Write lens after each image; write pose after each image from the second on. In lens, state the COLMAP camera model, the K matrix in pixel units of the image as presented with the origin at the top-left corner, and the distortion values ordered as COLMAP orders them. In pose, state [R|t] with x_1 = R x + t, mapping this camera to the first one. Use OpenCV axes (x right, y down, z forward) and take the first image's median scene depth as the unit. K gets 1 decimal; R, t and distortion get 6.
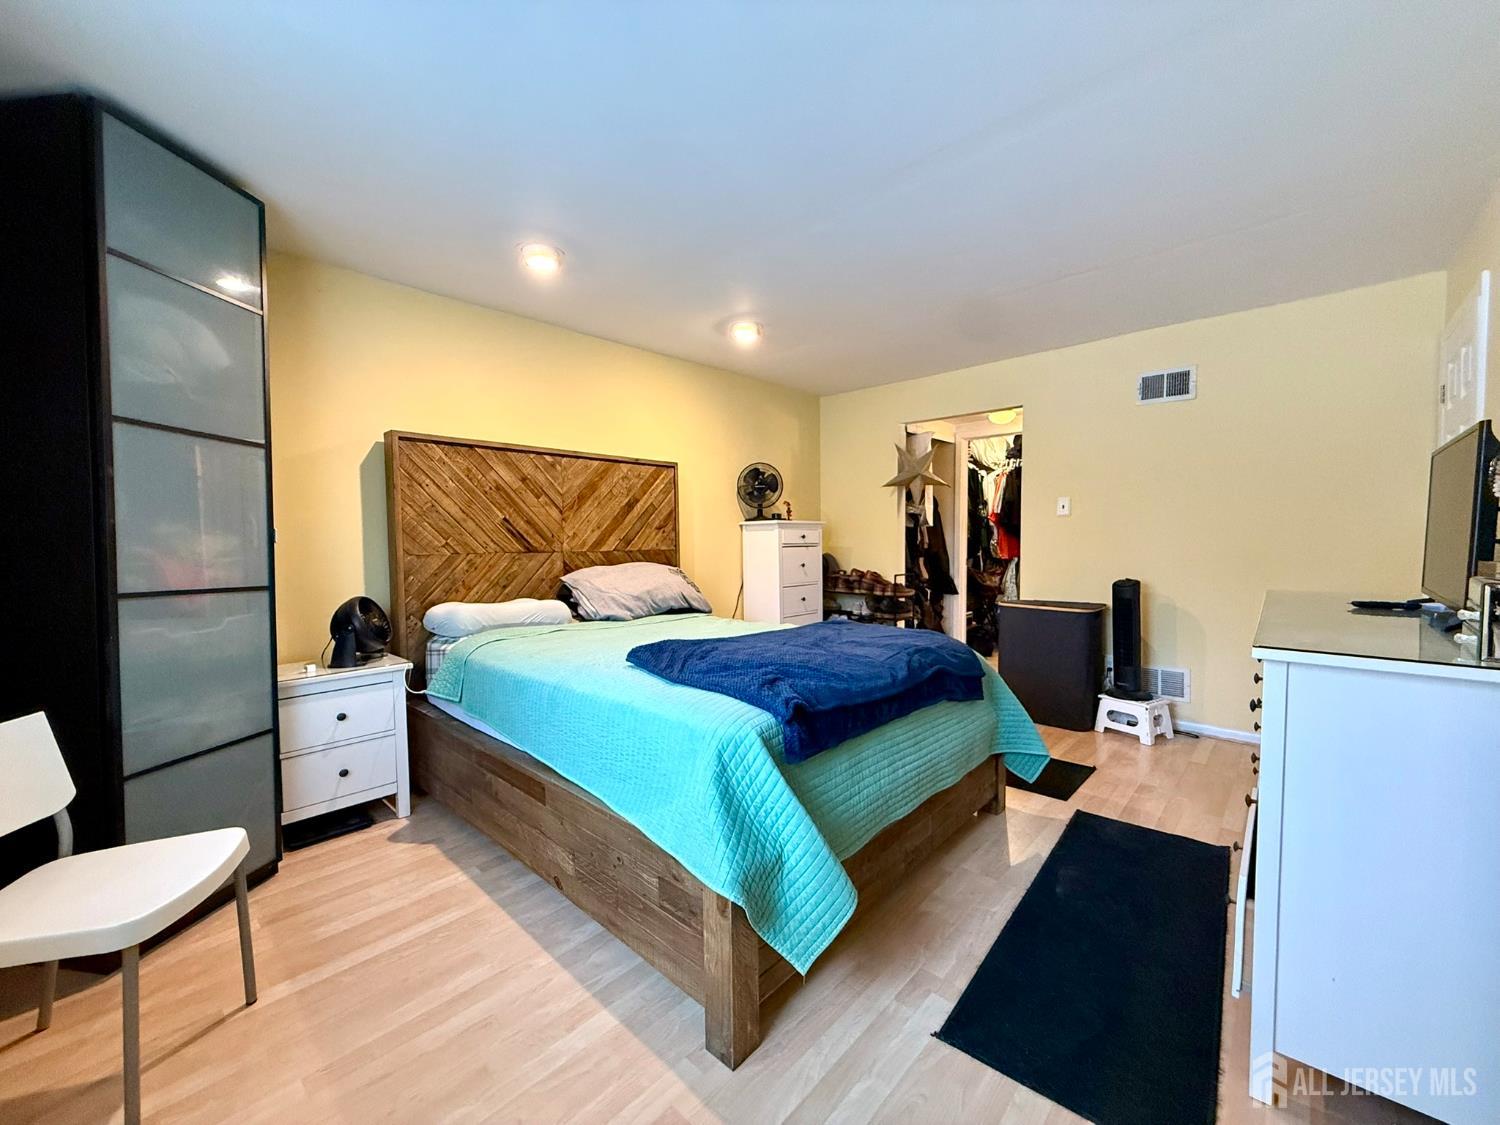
lens RADIAL K [[598.3, 0, 747.6], [0, 598.3, 563.2], [0, 0, 1]] dist [-0.000321, 0.000373]
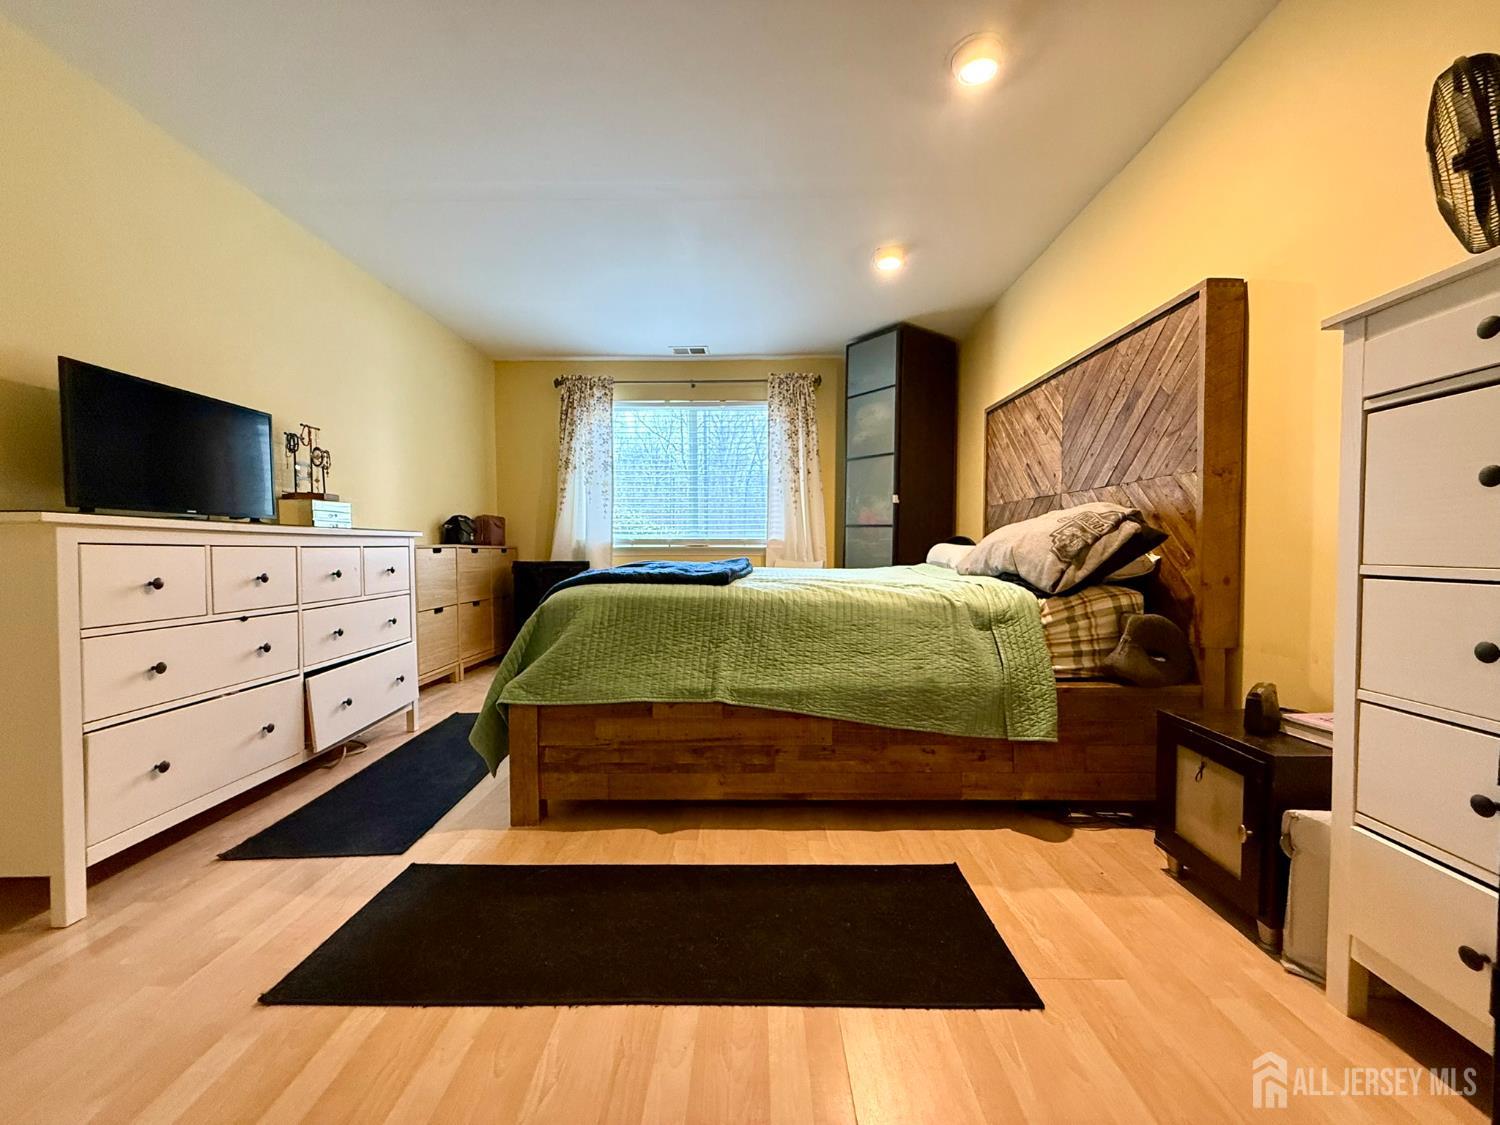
lens RADIAL K [[598.3, 0, 747.6], [0, 598.3, 563.2], [0, 0, 1]] dist [-0.000321, 0.000373]
pose [[-0.740353, 0.025656, -0.671728, 0.536509], [-0.021222, 0.997881, 0.061503, 0.032822], [0.671883, 0.059789, -0.738240, 1.316894]]
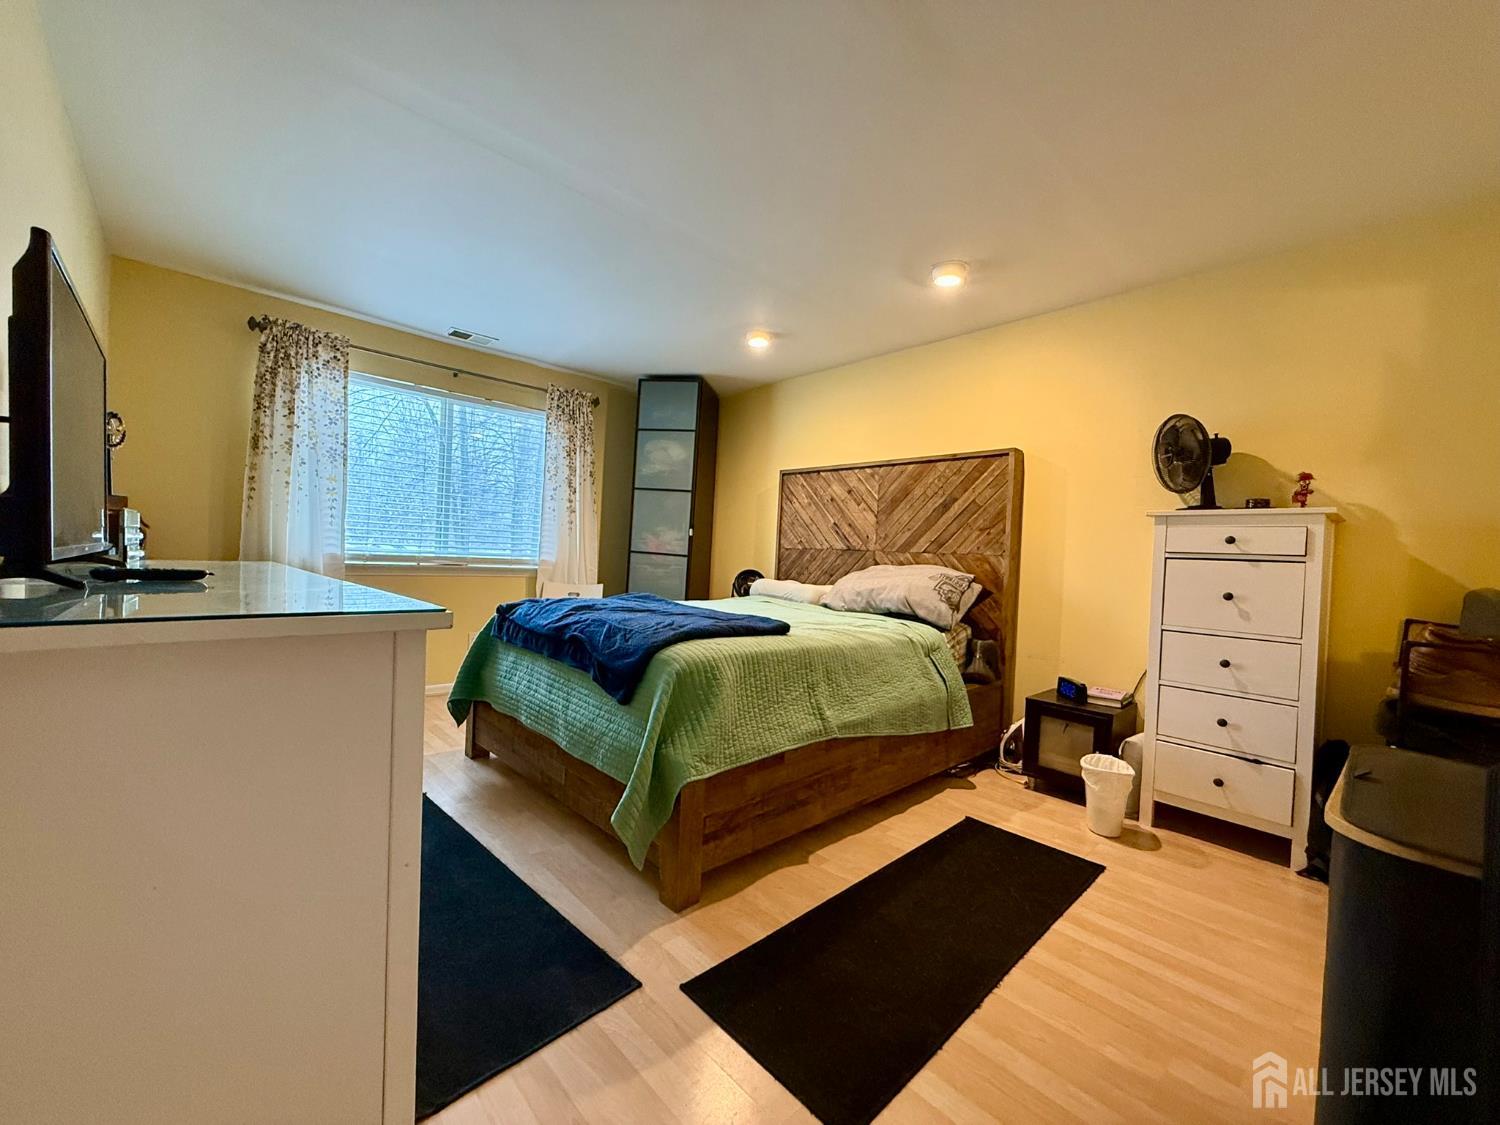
lens RADIAL K [[598.3, 0, 747.6], [0, 598.3, 563.2], [0, 0, 1]] dist [-0.000321, 0.000373]
pose [[-0.065215, 0.016486, -0.997735, 0.835708], [-0.087703, 0.995900, 0.022188, -0.000253], [0.994010, 0.088951, -0.063502, 0.838386]]
